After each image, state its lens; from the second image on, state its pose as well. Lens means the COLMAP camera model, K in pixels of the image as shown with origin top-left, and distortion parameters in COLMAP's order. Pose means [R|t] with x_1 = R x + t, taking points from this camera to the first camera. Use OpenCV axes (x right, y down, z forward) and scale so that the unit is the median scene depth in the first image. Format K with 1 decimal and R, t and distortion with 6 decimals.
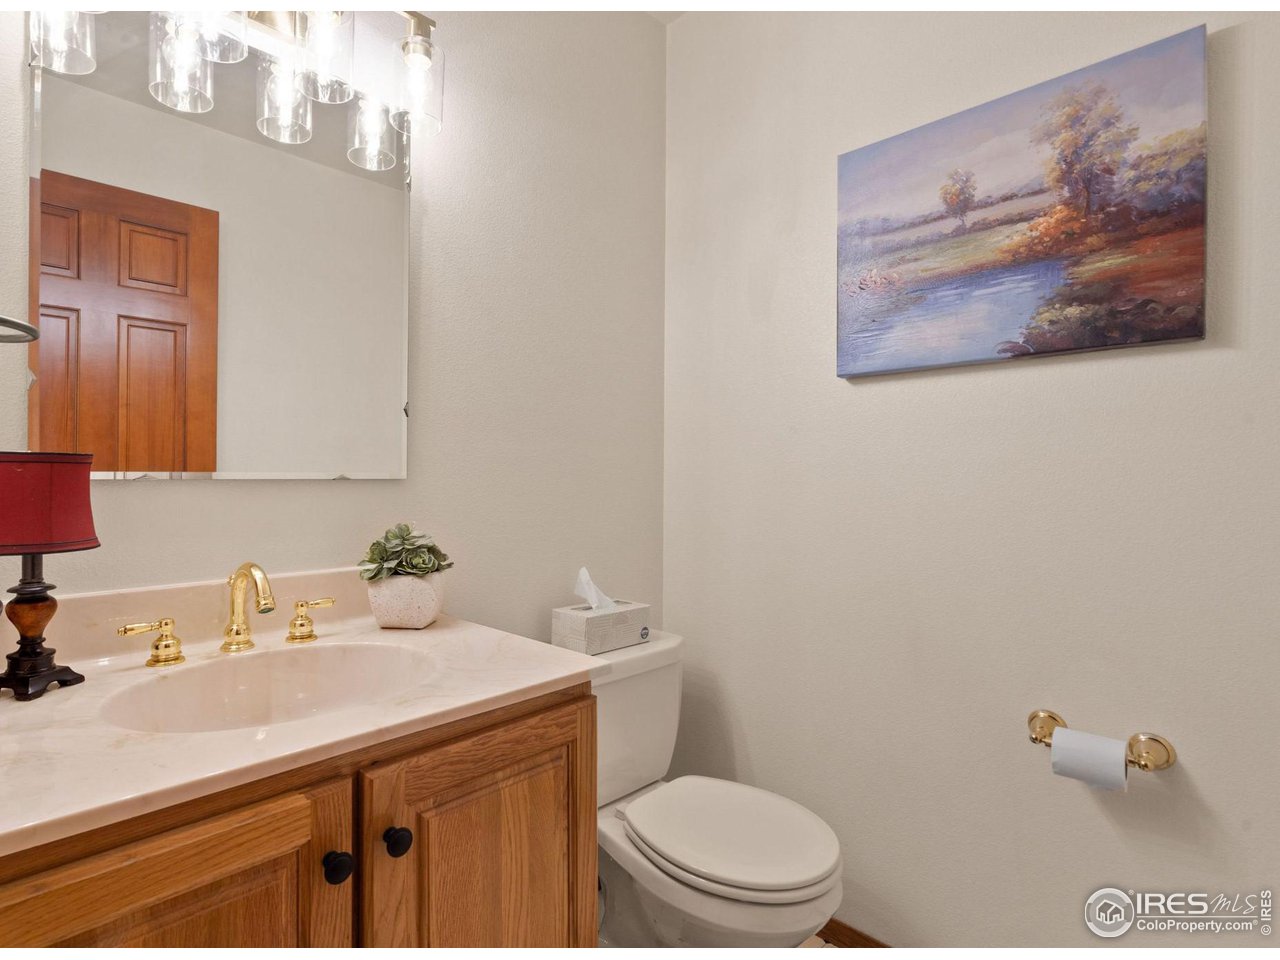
lens RADIAL K [[586.4, 0, 631.0], [0, 586.4, 476.5], [0, 0, 1]] dist [0.001449, 0.001253]
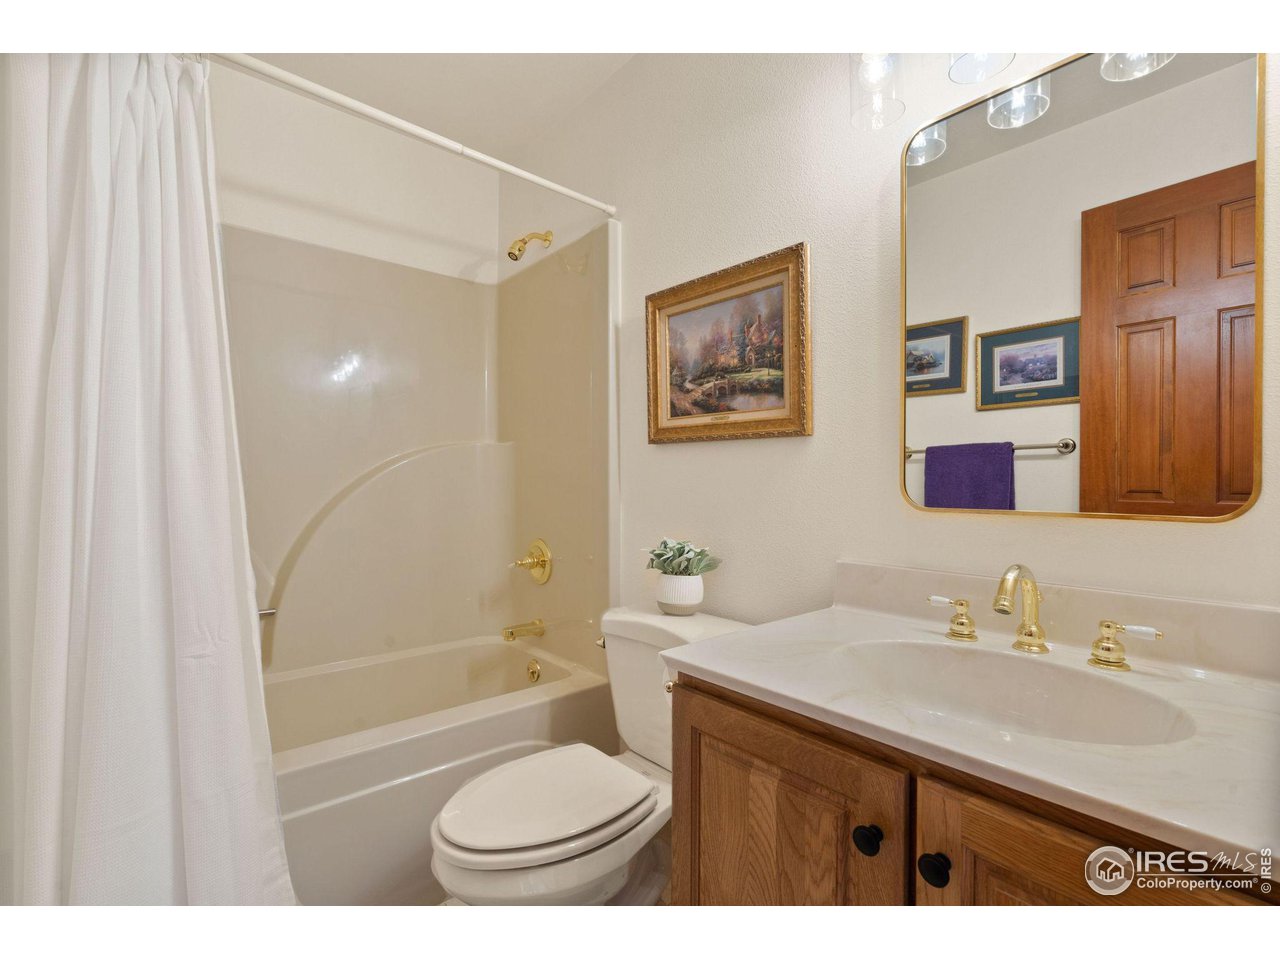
lens RADIAL K [[586.4, 0, 631.7], [0, 586.4, 483.1], [0, 0, 1]] dist [0.001449, 0.001253]
pose [[-0.038210, -0.001786, -0.999268, 0.317320], [-0.003730, 0.999992, -0.001645, 0.018585], [0.999263, 0.003665, -0.038216, 0.353661]]
